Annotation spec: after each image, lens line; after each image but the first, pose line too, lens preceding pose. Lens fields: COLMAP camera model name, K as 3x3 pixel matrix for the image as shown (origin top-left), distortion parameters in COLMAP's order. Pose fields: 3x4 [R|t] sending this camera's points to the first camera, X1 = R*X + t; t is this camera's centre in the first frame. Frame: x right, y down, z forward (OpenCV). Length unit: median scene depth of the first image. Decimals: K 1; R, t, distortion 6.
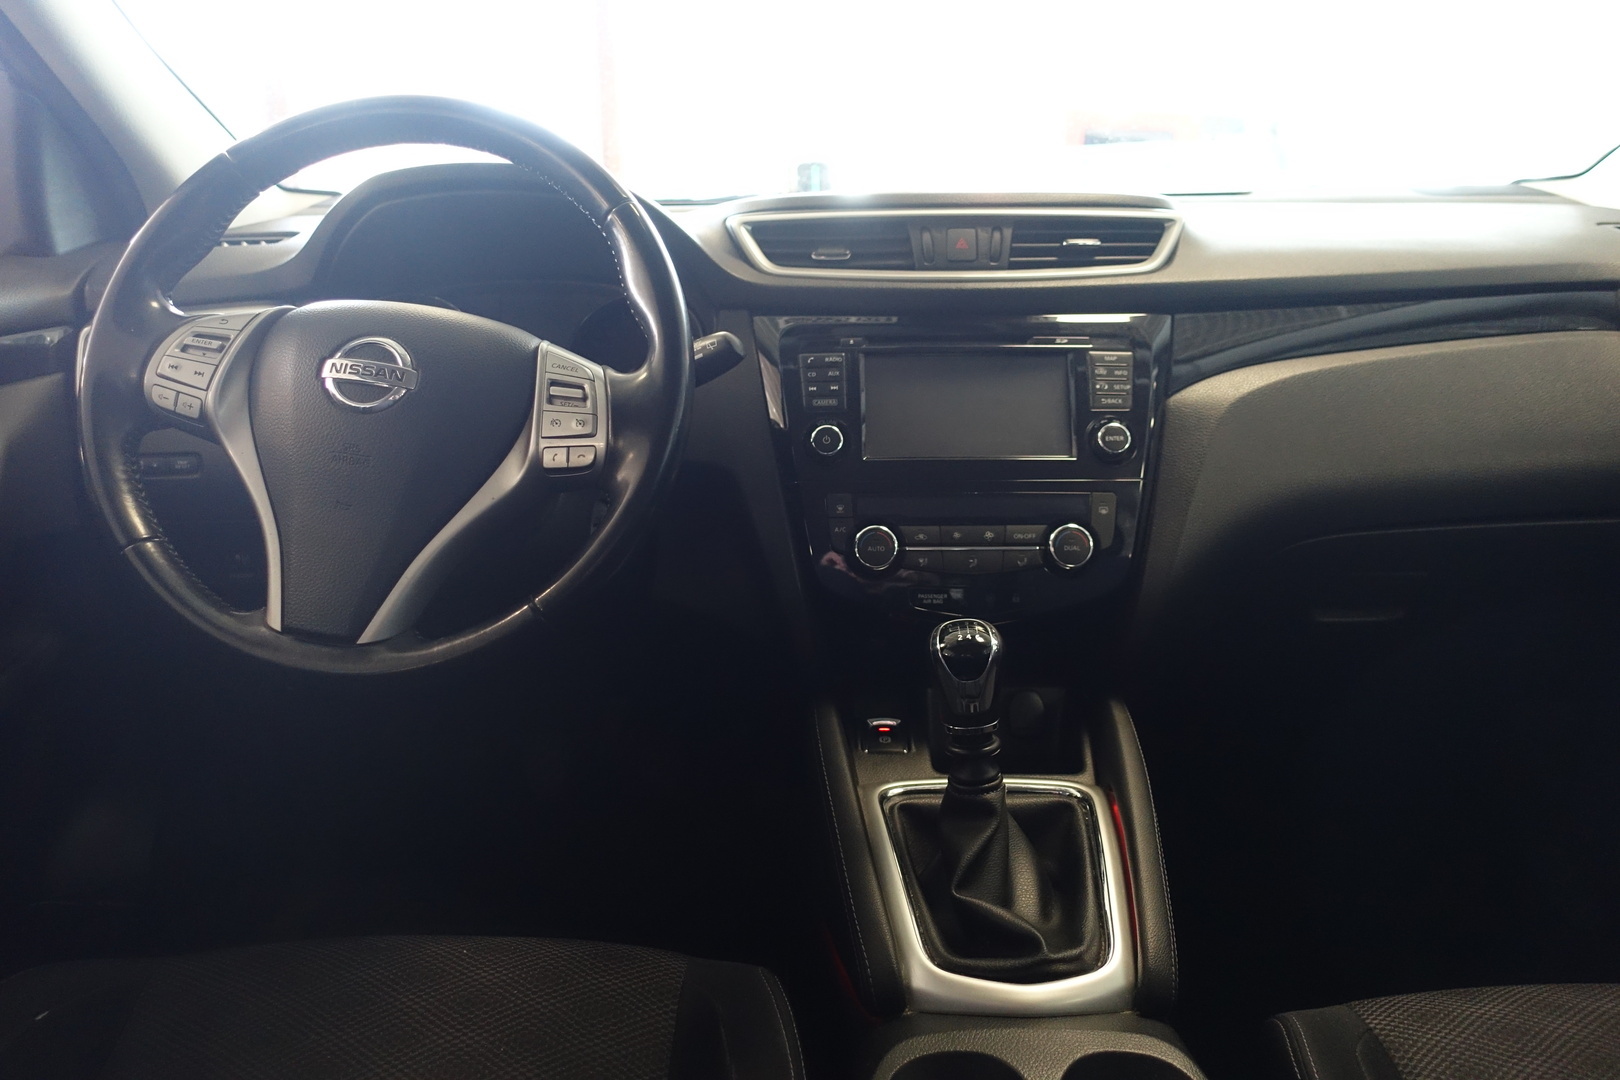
lens RADIAL K [[1101.7, 0, 805.5], [0, 1101.7, 544.5], [0, 0, 1]] dist [-0.001142, -0.007243]
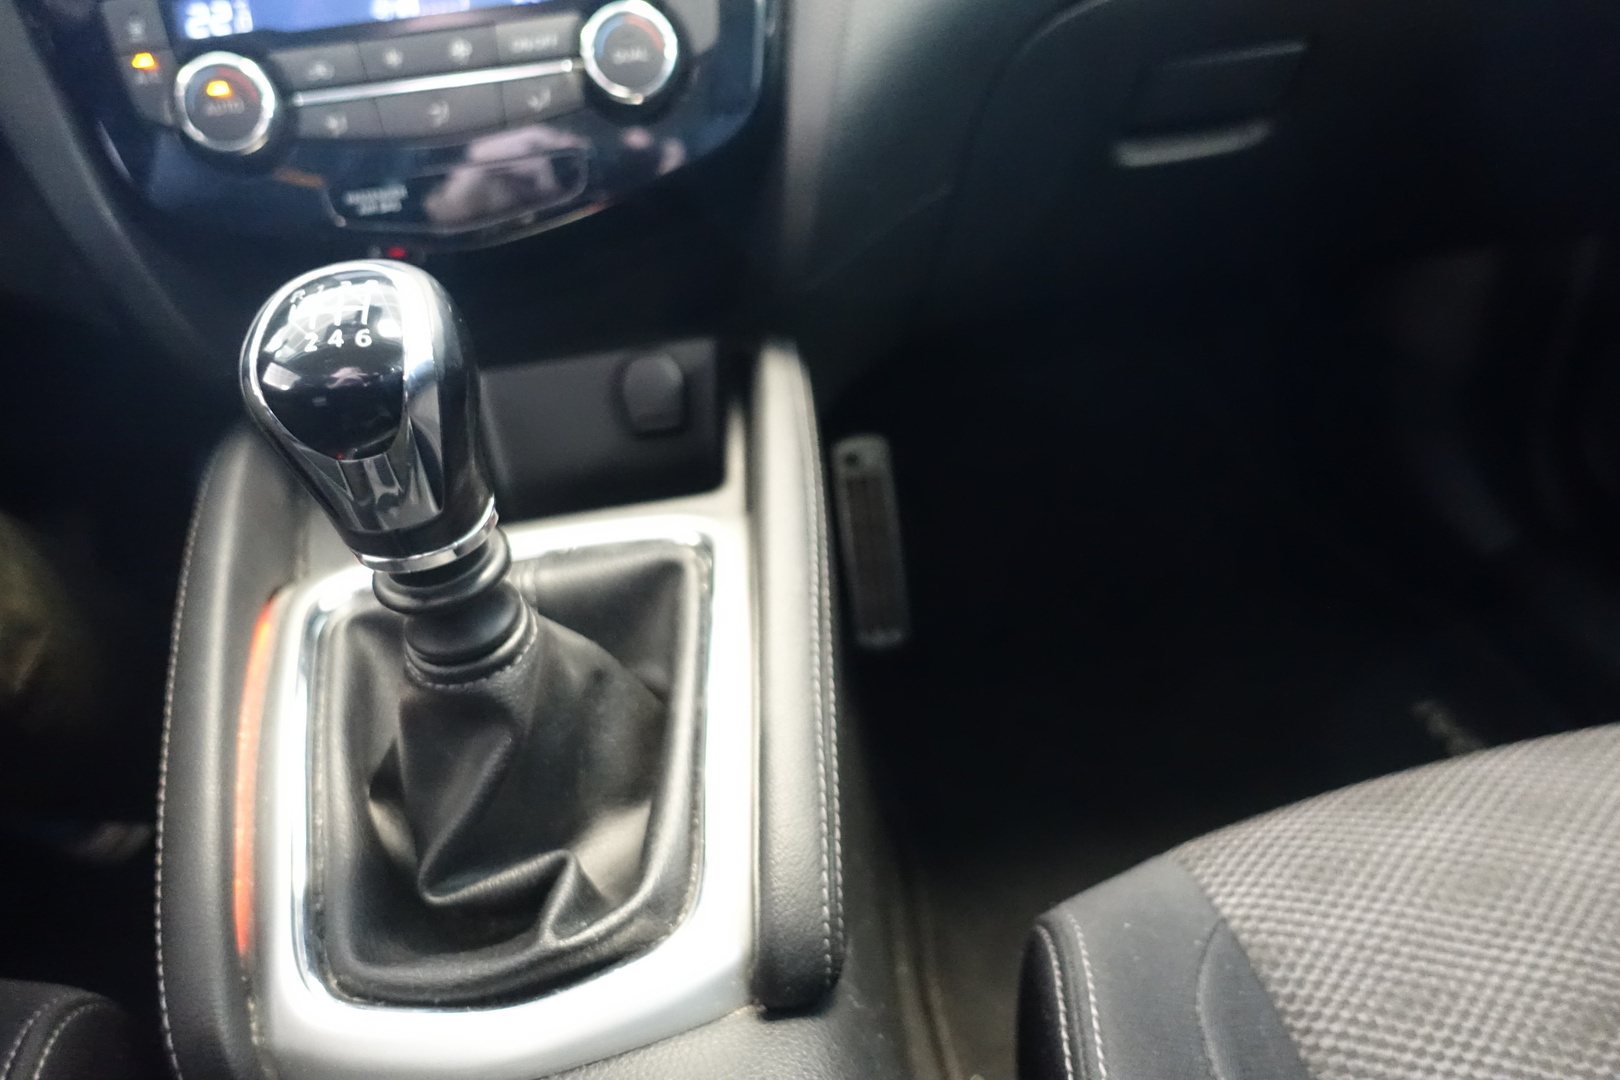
lens RADIAL K [[1101.7, 0, 809.3], [0, 1101.7, 542.7], [0, 0, 1]] dist [-0.001142, -0.007243]
pose [[0.982228, -0.162674, 0.093627, 0.234522], [0.128691, 0.946801, 0.294968, 0.073352], [-0.136630, -0.277677, 0.950909, 0.451884]]
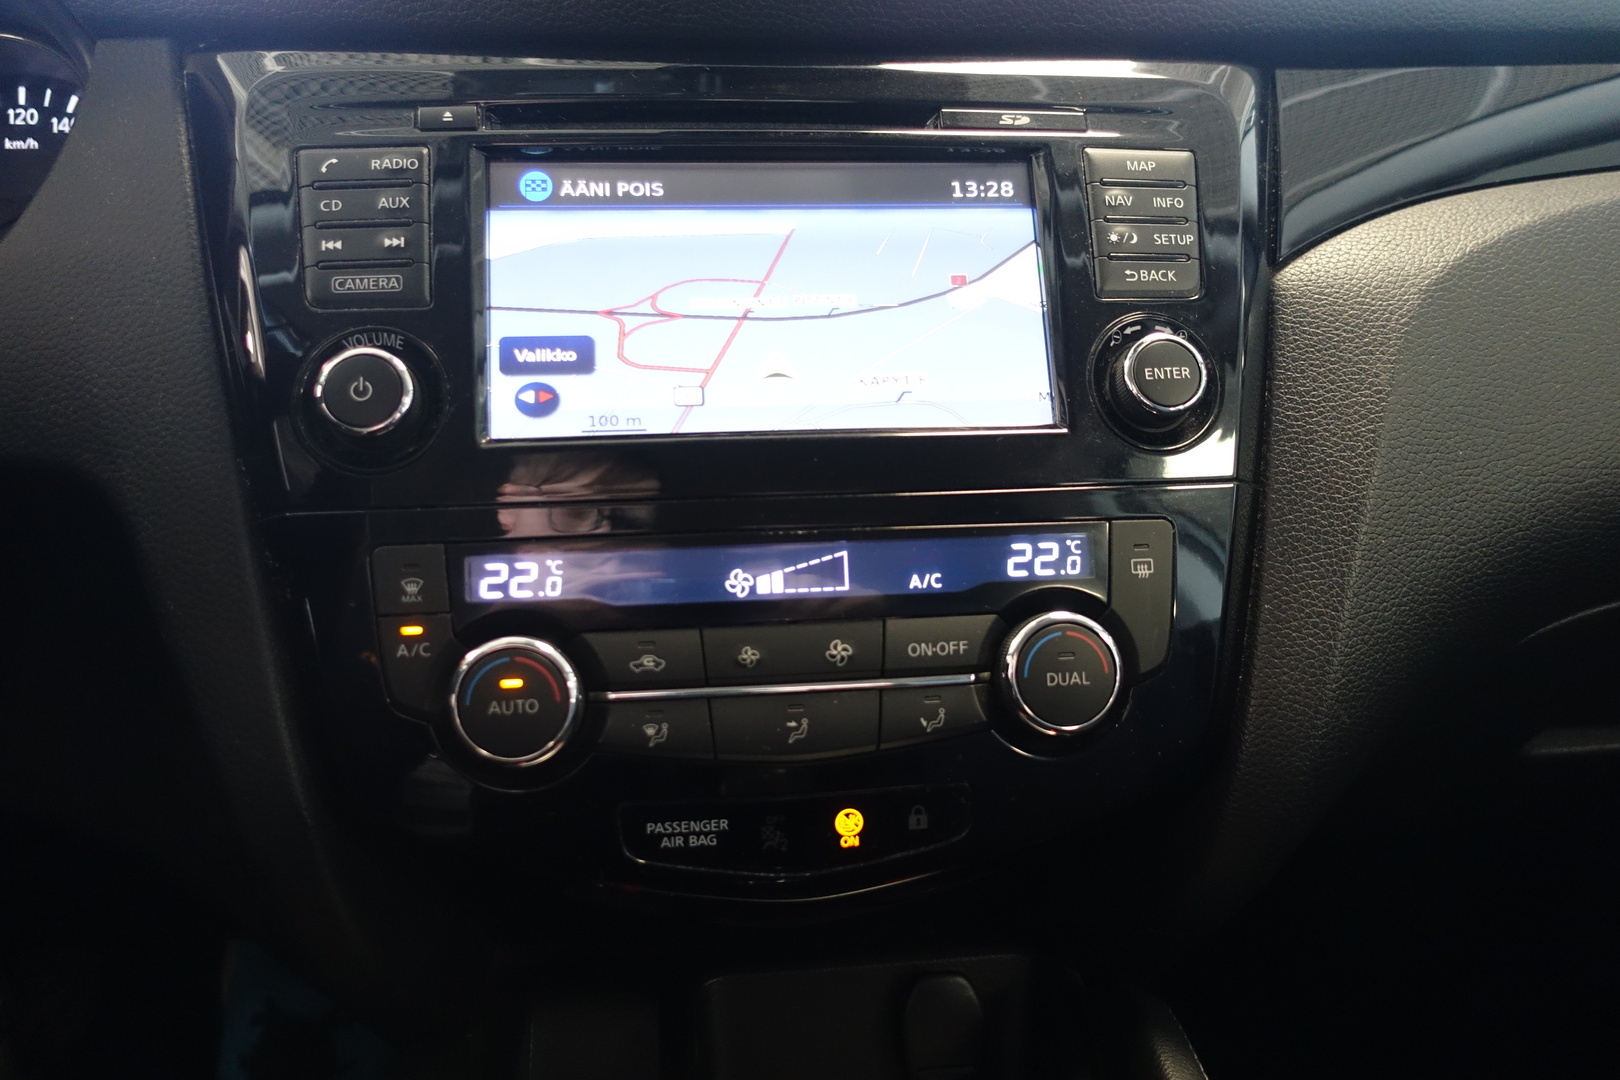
lens RADIAL K [[1101.7, 0, 816.8], [0, 1101.7, 536.0], [0, 0, 1]] dist [-0.001142, -0.007243]
pose [[0.992534, -0.033112, 0.117385, 0.117530], [0.029565, 0.999056, 0.031828, -0.056425], [-0.118328, -0.028120, 0.992576, 0.641397]]
